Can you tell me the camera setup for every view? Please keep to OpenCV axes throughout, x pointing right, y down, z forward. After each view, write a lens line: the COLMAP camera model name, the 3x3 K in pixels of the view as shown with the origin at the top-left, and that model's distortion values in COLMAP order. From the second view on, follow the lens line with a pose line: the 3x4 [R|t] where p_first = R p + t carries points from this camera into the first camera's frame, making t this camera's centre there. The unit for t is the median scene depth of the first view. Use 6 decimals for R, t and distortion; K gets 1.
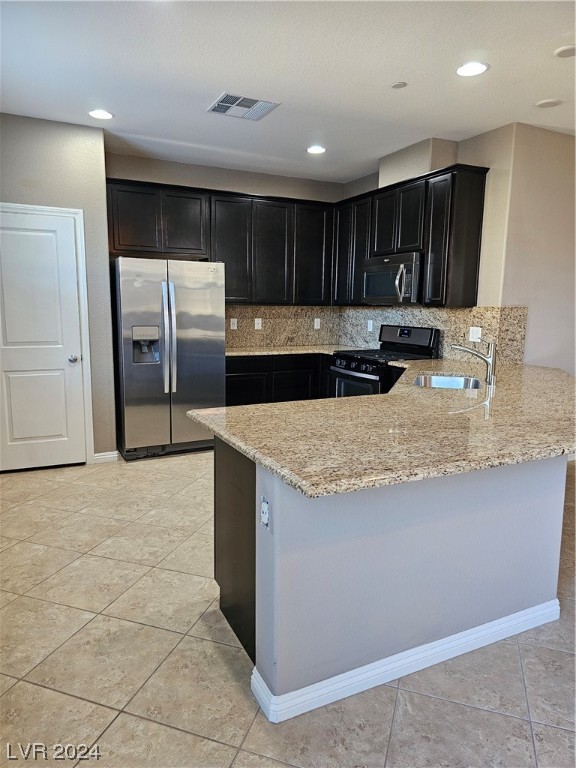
lens RADIAL K [[513.8, 0, 281.6], [0, 513.8, 382.7], [0, 0, 1]] dist [0.077709, -0.071581]
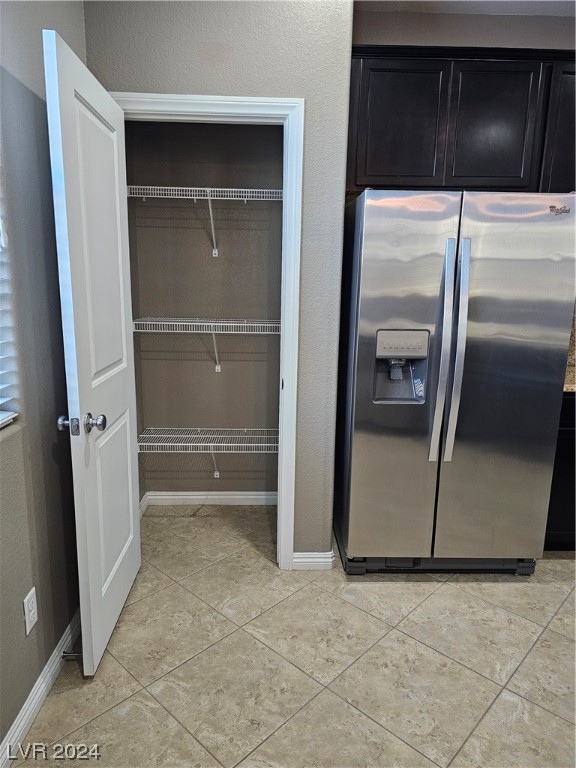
lens RADIAL K [[514.0, 0, 285.2], [0, 514.0, 383.9], [0, 0, 1]] dist [0.061417, -0.050450]
pose [[0.914473, 0.090128, -0.394483, -0.164989], [-0.071293, 0.995515, 0.062180, -0.080154], [0.398318, -0.028738, 0.916797, 0.489150]]
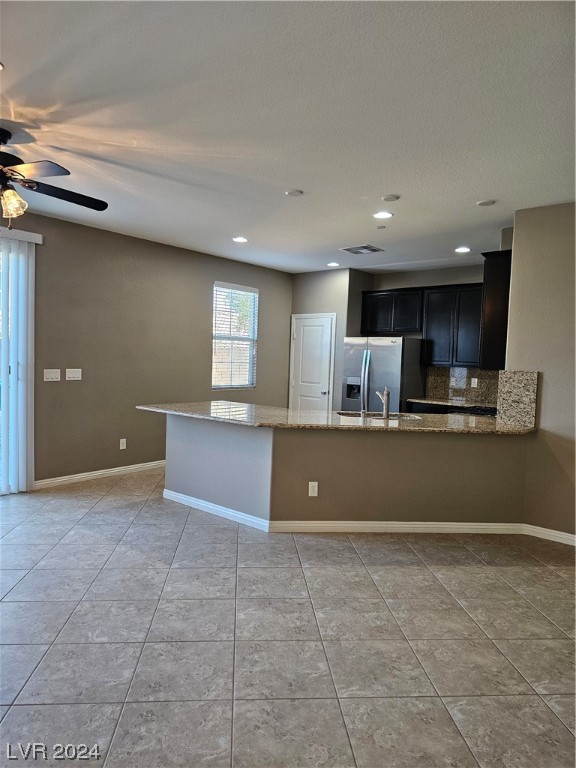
lens RADIAL K [[514.0, 0, 285.2], [0, 514.0, 383.9], [0, 0, 1]] dist [0.061417, -0.050450]
pose [[0.402815, 0.051390, -0.913838, 1.144977], [-0.168195, 0.985576, -0.018715, -0.017633], [0.899695, 0.161241, 0.405648, 0.130474]]
